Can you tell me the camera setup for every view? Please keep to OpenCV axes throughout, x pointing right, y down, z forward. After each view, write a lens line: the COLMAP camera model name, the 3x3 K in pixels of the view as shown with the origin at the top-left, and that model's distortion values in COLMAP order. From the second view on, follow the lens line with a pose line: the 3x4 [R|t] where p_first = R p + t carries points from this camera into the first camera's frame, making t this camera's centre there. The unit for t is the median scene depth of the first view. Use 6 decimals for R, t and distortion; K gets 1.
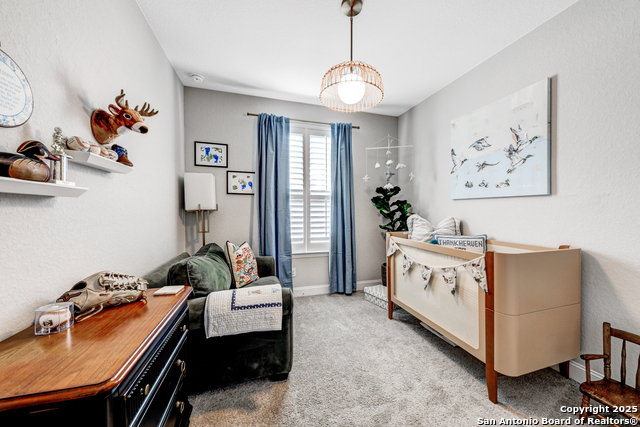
lens RADIAL K [[231.4, 0, 320.7], [0, 231.4, 212.9], [0, 0, 1]] dist [-0.000119, -0.000016]
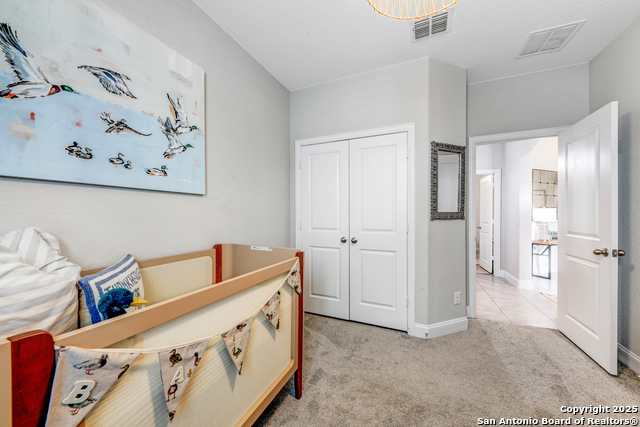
lens RADIAL K [[231.4, 0, 319.0], [0, 231.4, 212.7], [0, 0, 1]] dist [-0.000119, -0.000016]
pose [[-0.761186, -0.000673, 0.648533, 0.012379], [0.002449, 0.999989, 0.003912, -0.007284], [-0.648529, 0.004566, -0.761177, 1.234074]]
